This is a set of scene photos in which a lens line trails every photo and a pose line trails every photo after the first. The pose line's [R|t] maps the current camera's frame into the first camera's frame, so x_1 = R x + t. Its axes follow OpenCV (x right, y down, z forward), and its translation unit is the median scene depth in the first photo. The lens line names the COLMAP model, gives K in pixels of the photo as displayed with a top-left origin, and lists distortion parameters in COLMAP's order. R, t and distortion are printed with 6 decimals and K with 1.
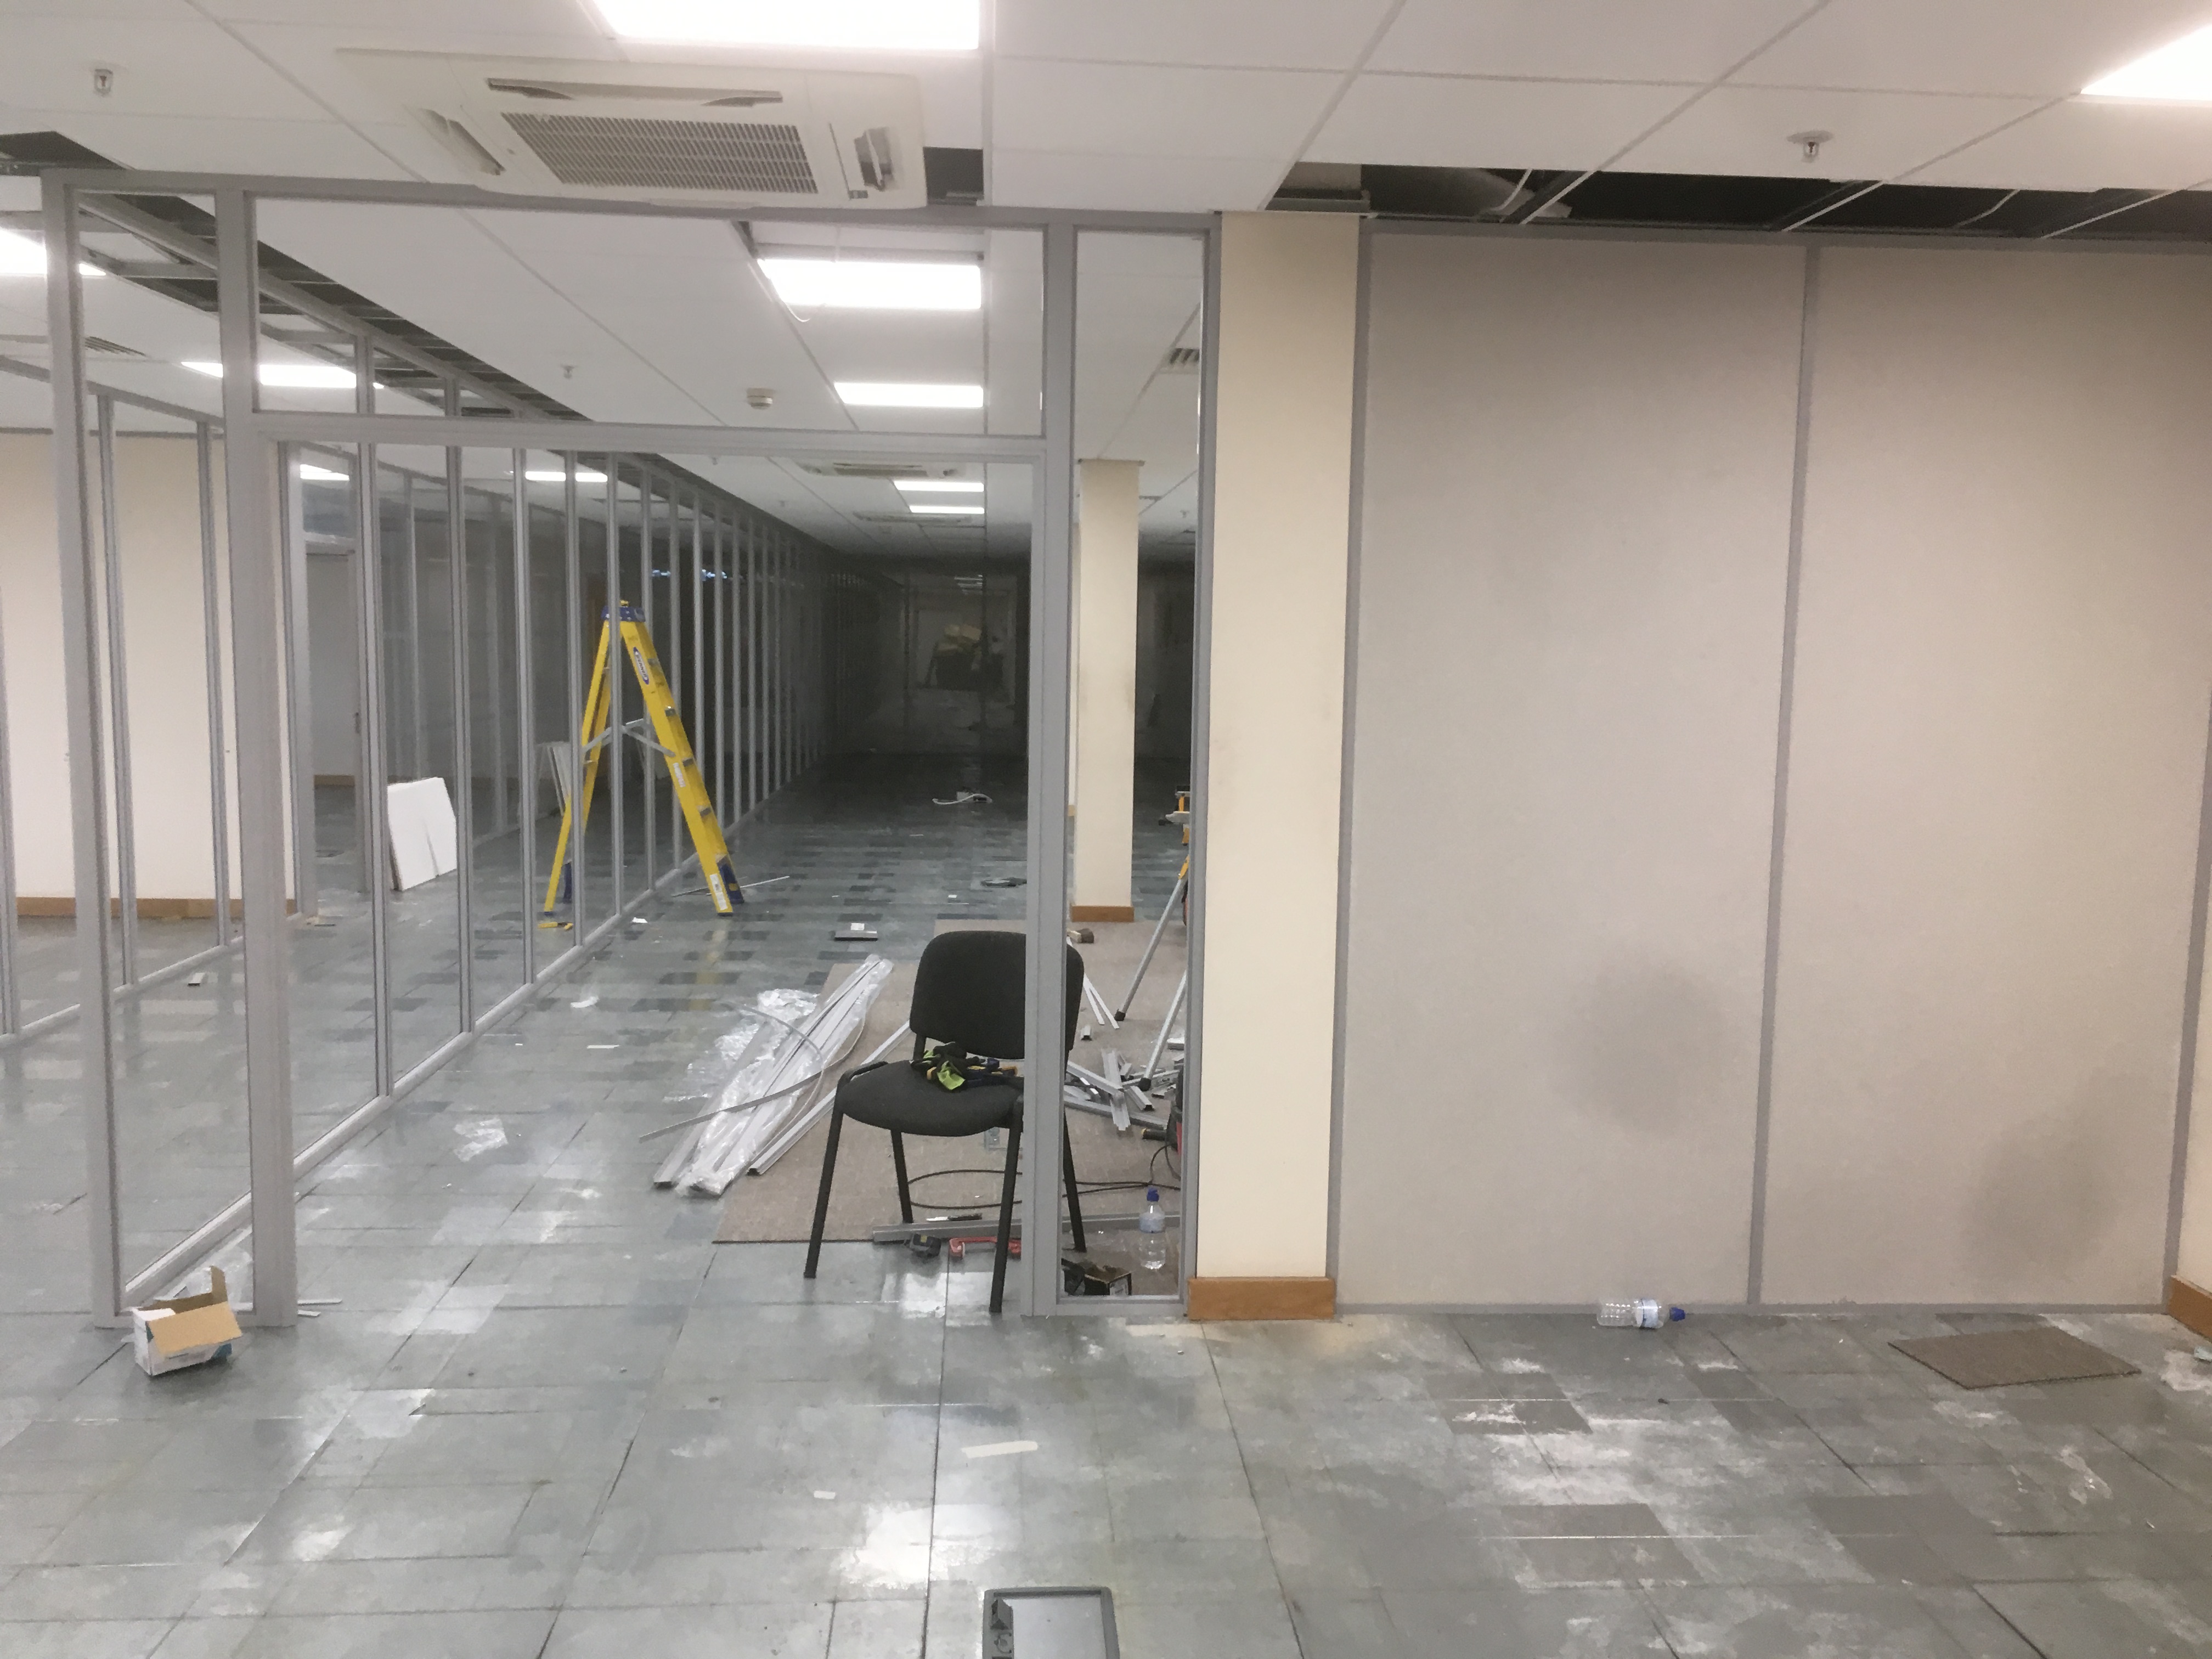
lens RADIAL K [[1868.4, 0, 1116.4], [0, 1868.4, 840.6], [0, 0, 1]] dist [0.063382, -0.060201]
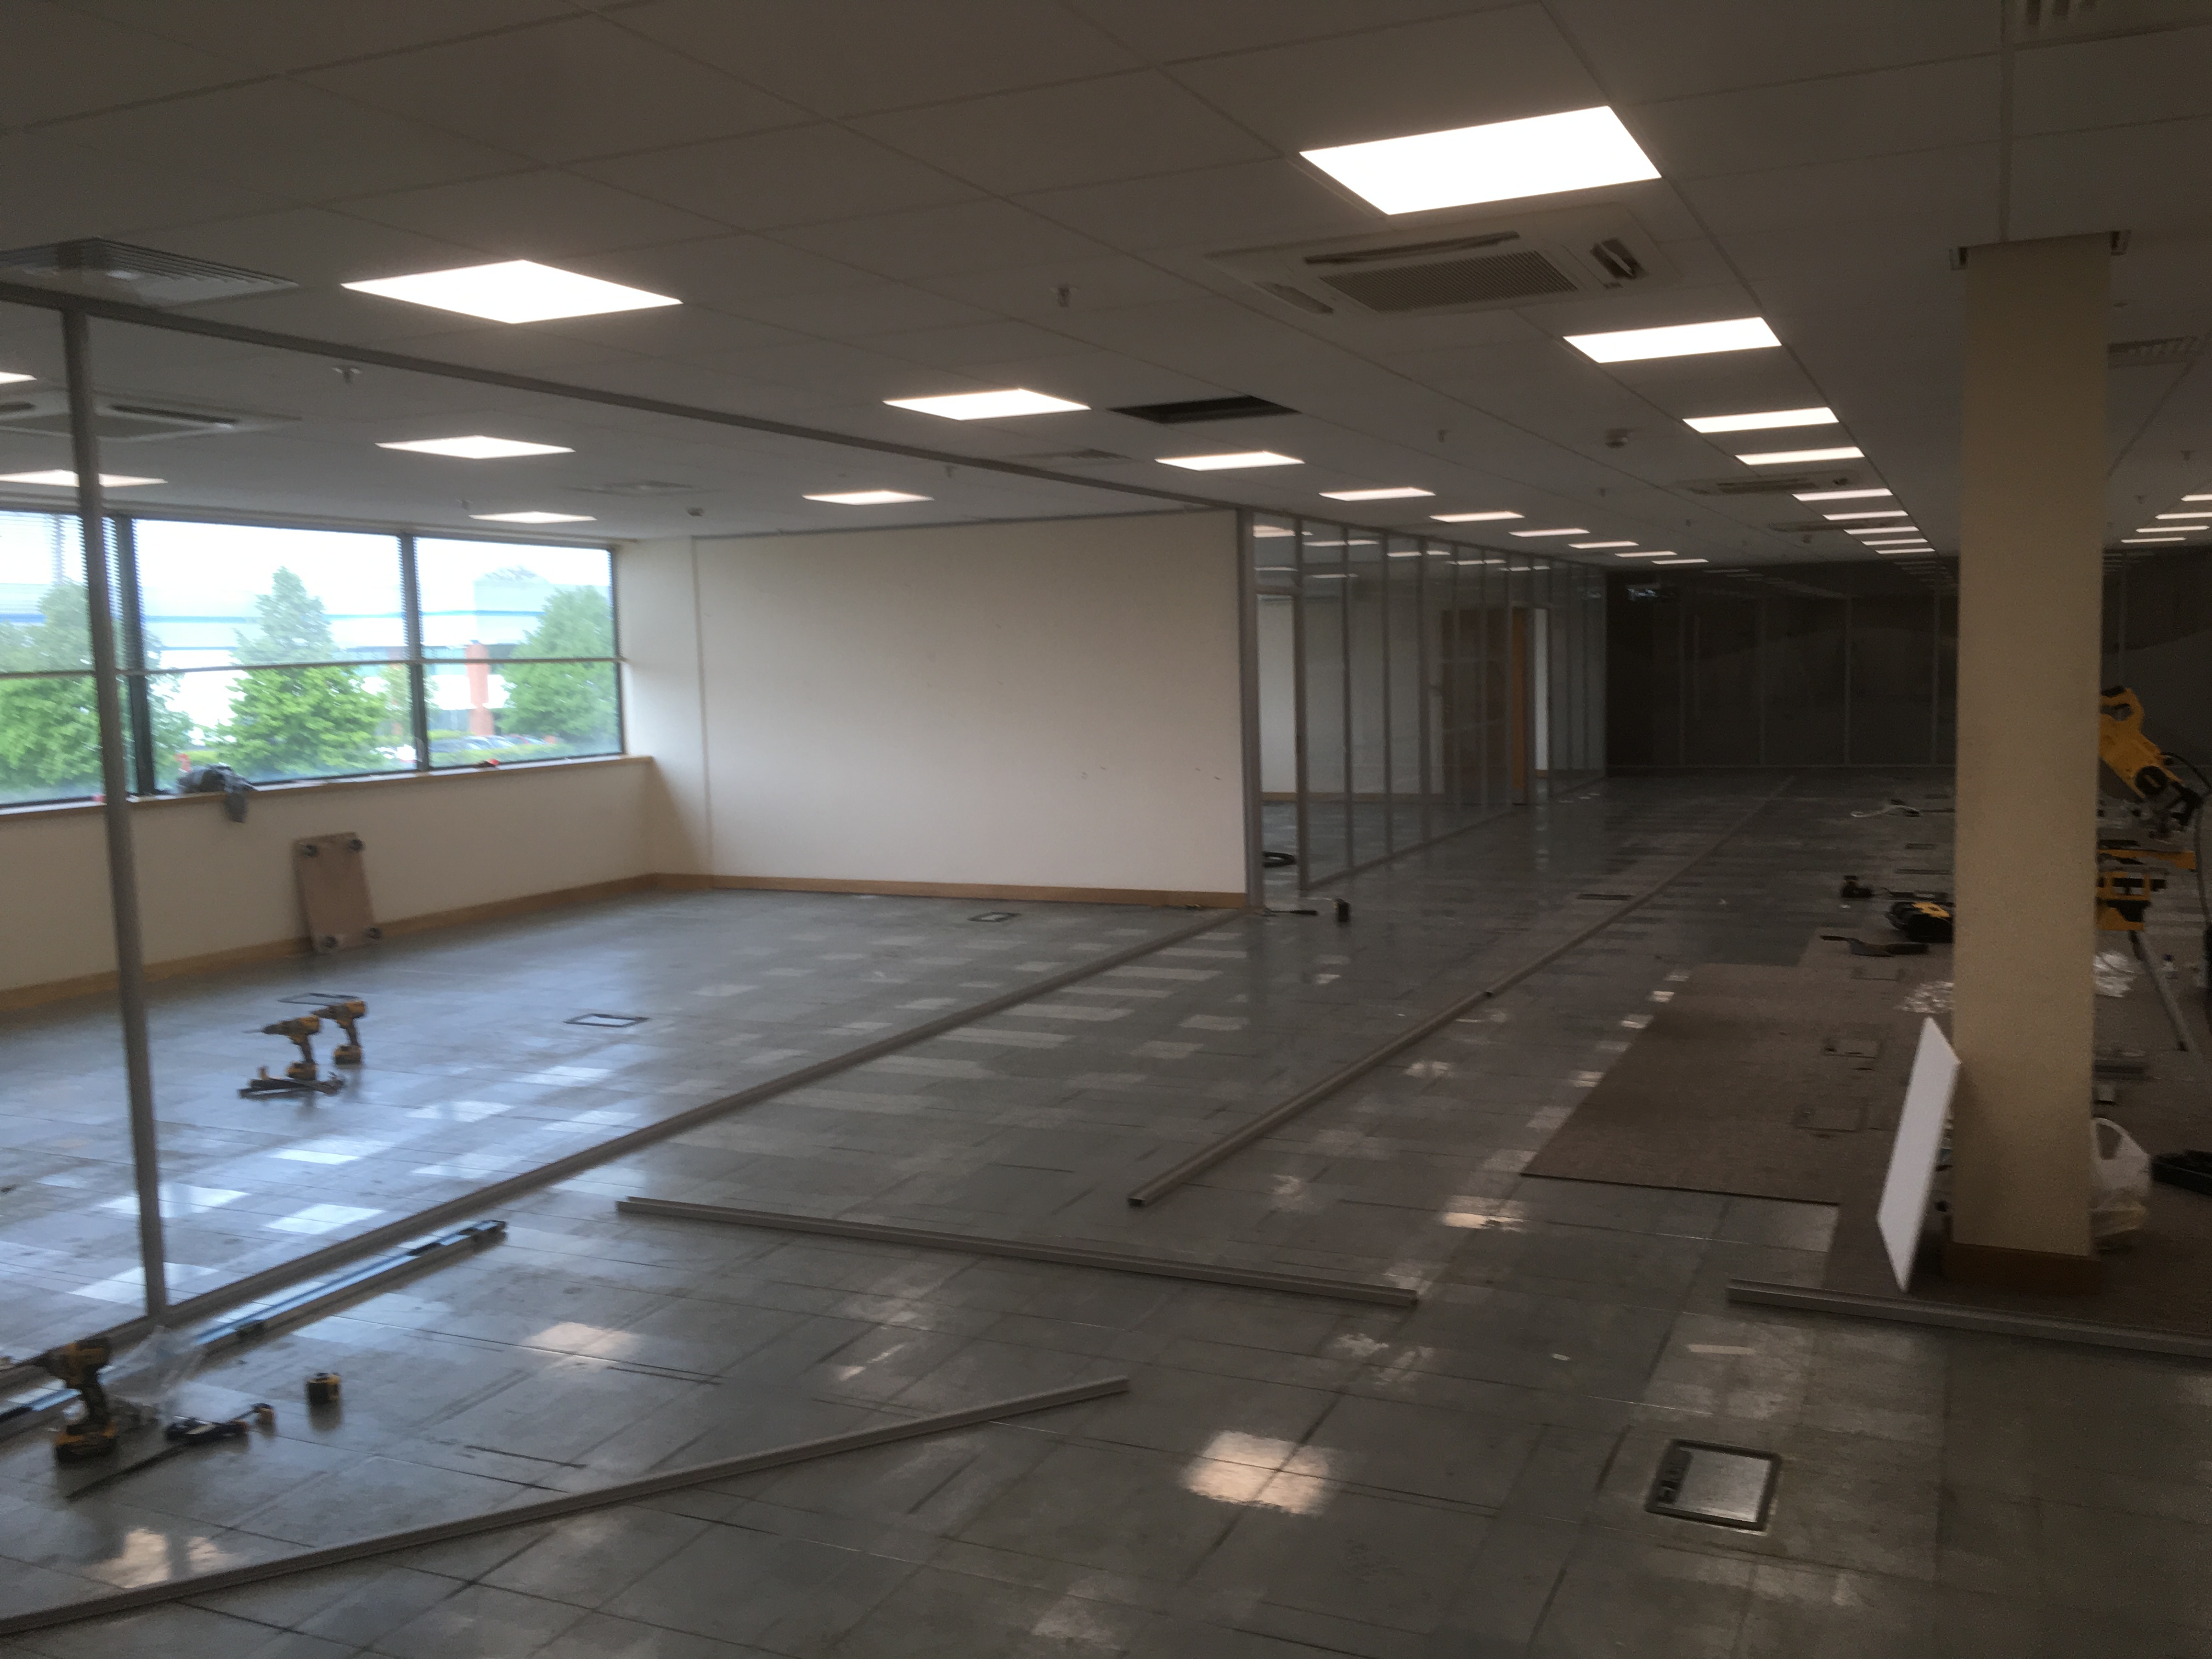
lens RADIAL K [[1868.4, 0, 1111.5], [0, 1868.4, 863.7], [0, 0, 1]] dist [0.063382, -0.060201]
pose [[0.875134, 0.013368, -0.483696, 0.141043], [-0.012614, 0.999909, 0.004814, 0.018669], [0.483716, 0.001888, 0.875223, -0.170722]]
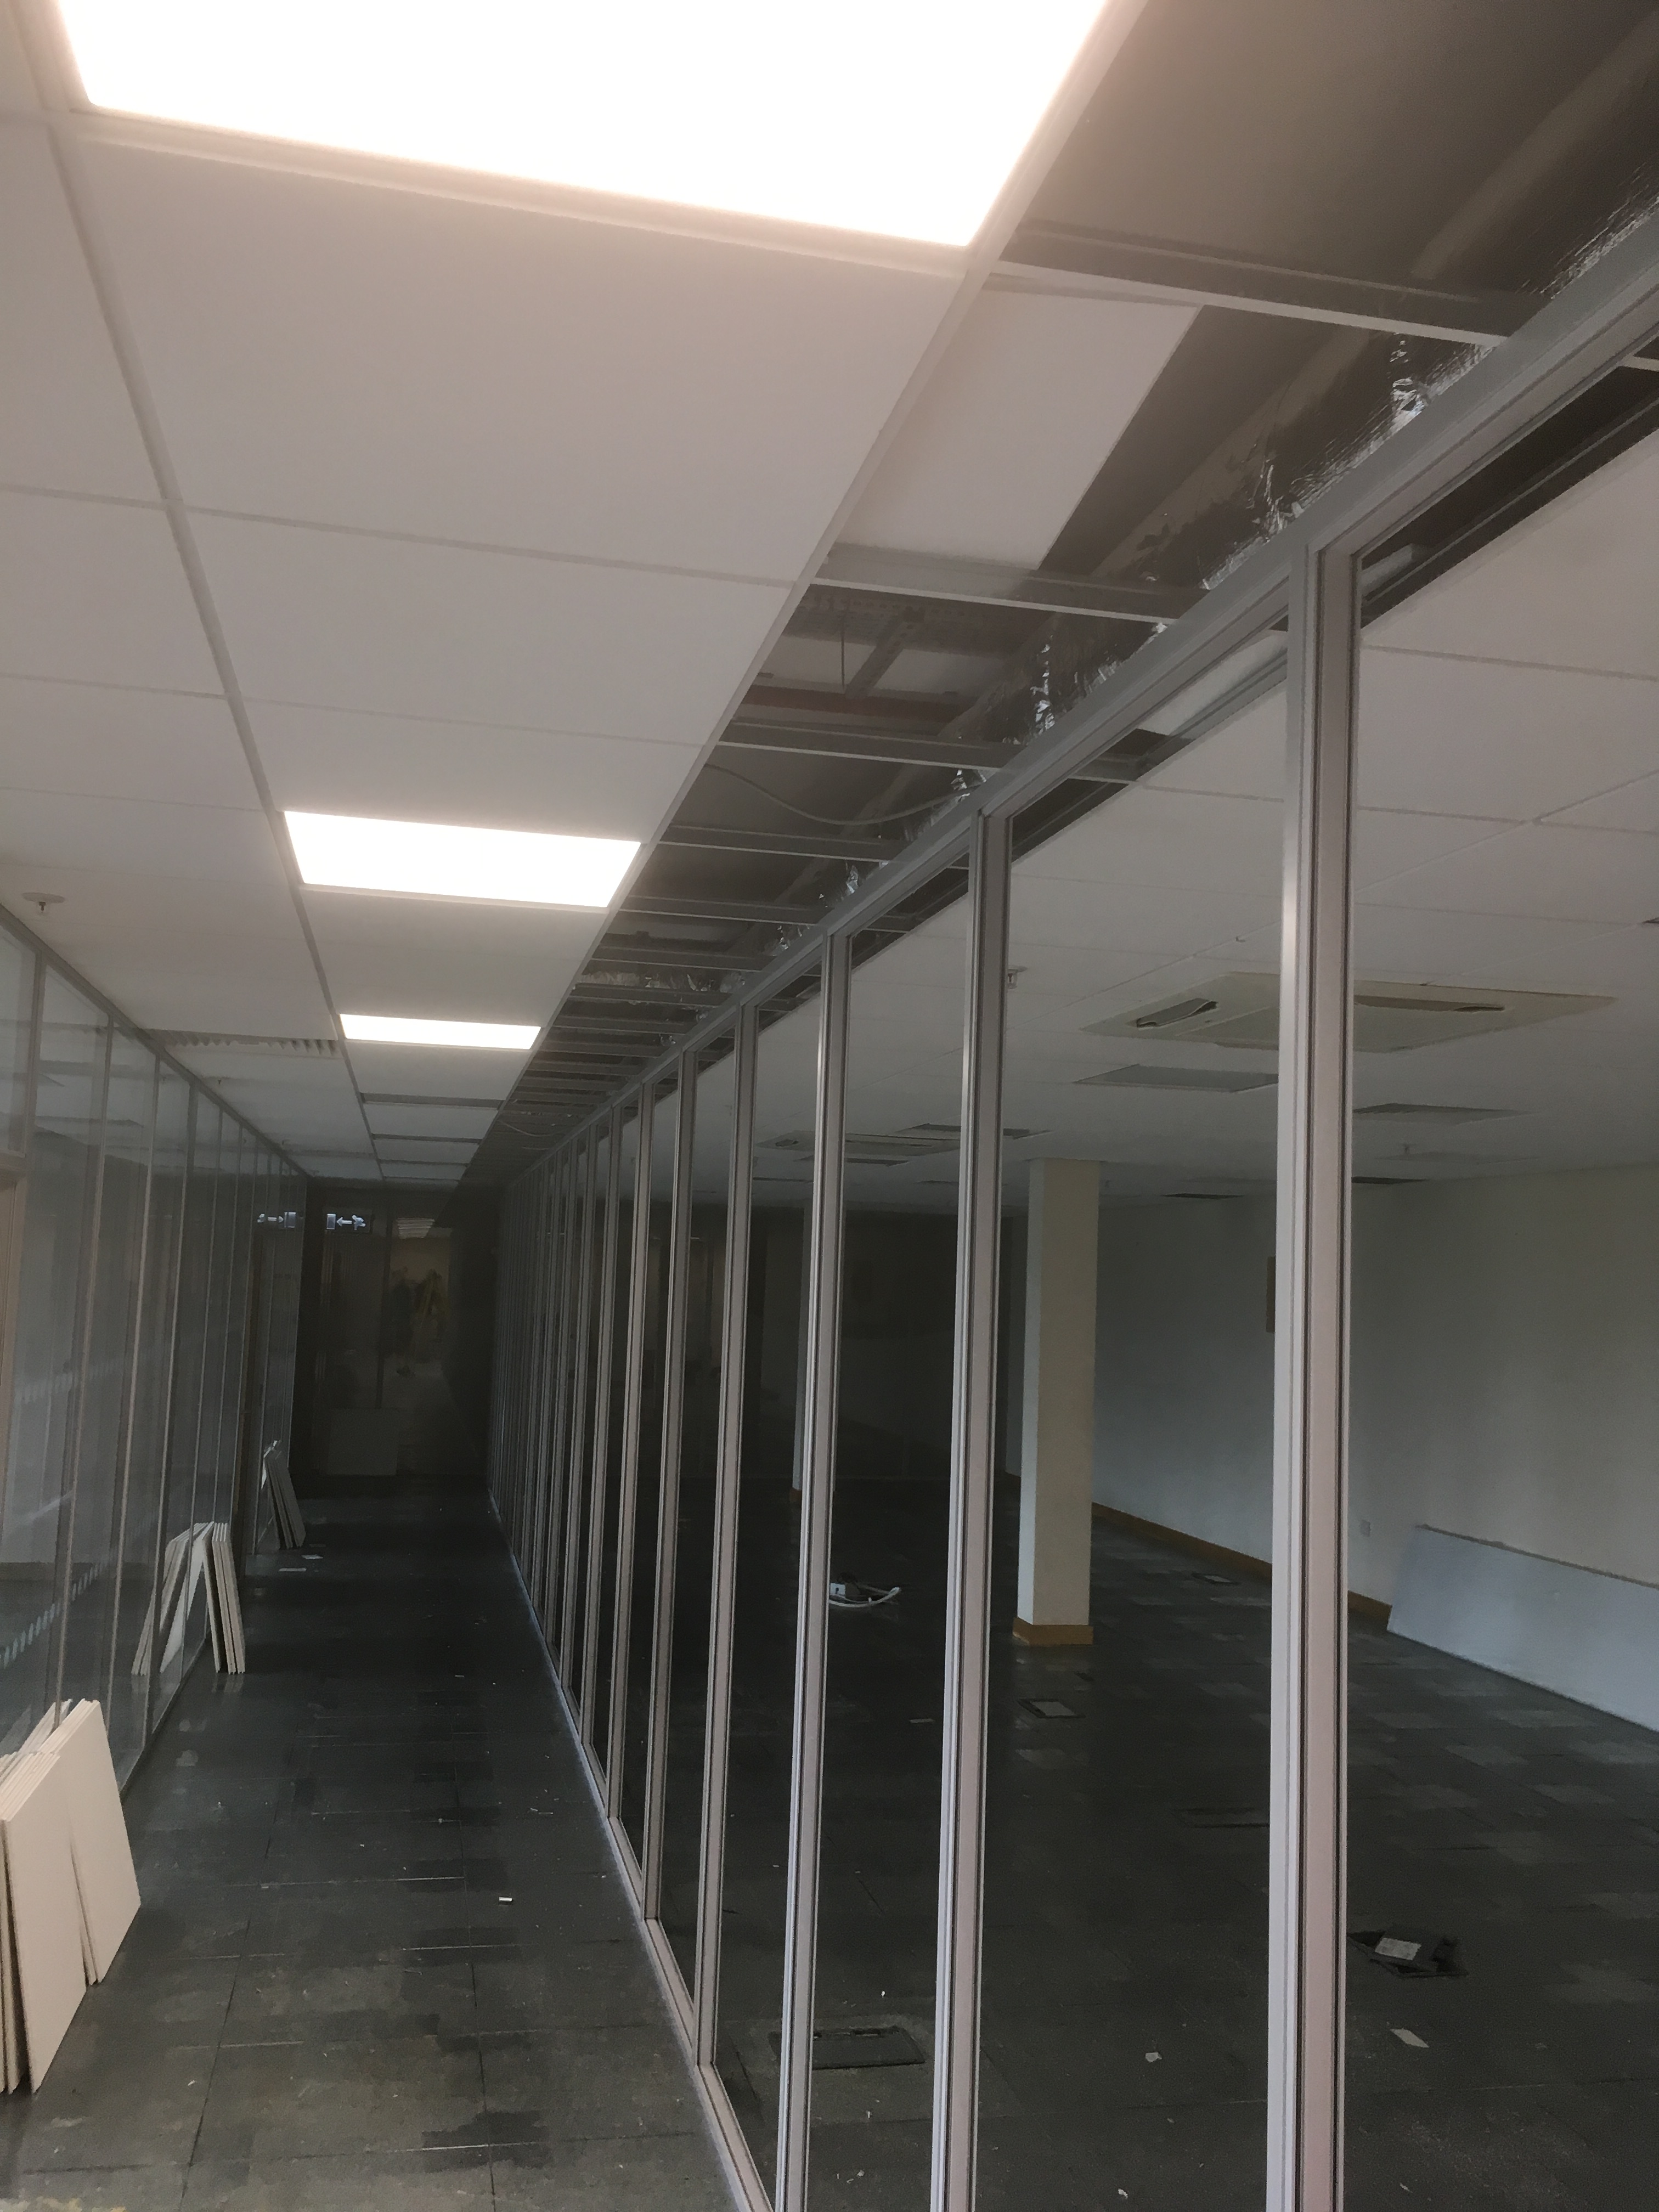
lens RADIAL K [[1868.4, 0, 837.2], [0, 1868.4, 1104.2], [0, 0, 1]] dist [0.063382, -0.060201]
pose [[0.988106, 0.030906, 0.150639, -0.721944], [0.000012, 0.979579, -0.201059, -0.223963], [-0.153776, 0.198670, 0.967927, 1.454227]]
